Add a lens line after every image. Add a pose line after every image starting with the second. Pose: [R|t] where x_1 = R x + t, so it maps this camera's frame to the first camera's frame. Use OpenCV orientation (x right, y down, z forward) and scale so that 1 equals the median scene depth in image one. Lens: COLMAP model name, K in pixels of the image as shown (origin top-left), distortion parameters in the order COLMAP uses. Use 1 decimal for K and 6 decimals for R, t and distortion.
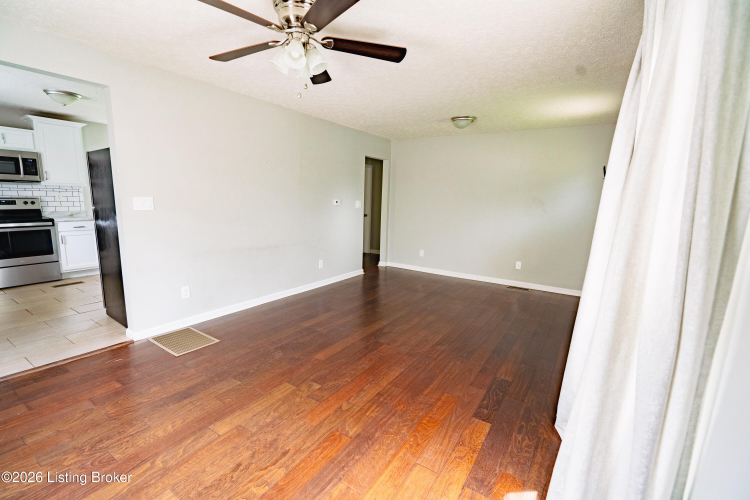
lens RADIAL K [[339.6, 0, 375.3], [0, 339.6, 249.2], [0, 0, 1]] dist [-0.001893, 0.002479]
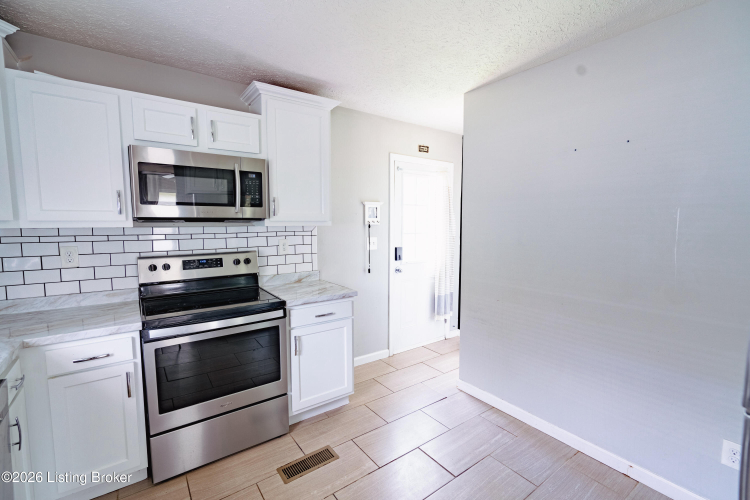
lens RADIAL K [[339.6, 0, 376.7], [0, 339.6, 250.5], [0, 0, 1]] dist [-0.001893, 0.002479]
pose [[0.939341, 0.009757, -0.342846, -0.683566], [-0.033870, 0.997348, -0.064414, -0.131755], [0.341309, 0.072119, 0.937180, 0.617899]]
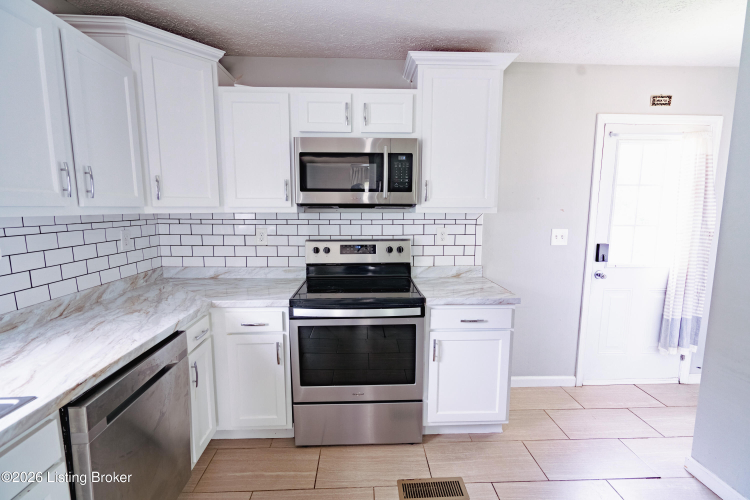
lens RADIAL K [[339.6, 0, 374.9], [0, 339.6, 251.2], [0, 0, 1]] dist [-0.001893, 0.002479]
pose [[0.587071, 0.081378, -0.805435, -0.669482], [-0.113645, 0.993367, 0.017531, -0.144714], [0.801519, 0.081241, 0.592425, 0.716693]]
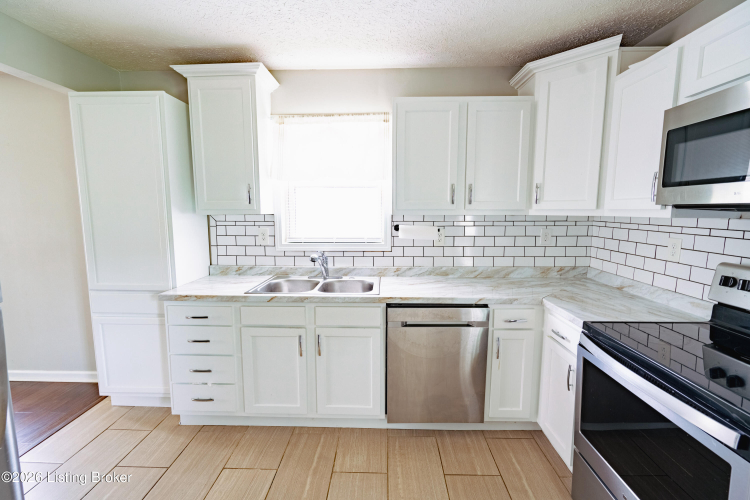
lens RADIAL K [[339.6, 0, 374.6], [0, 339.6, 251.0], [0, 0, 1]] dist [-0.001893, 0.002479]
pose [[-0.853065, 0.039436, -0.520312, -0.702331], [-0.100588, 0.966009, 0.238134, -0.192643], [0.512017, 0.255481, -0.820103, 1.017776]]
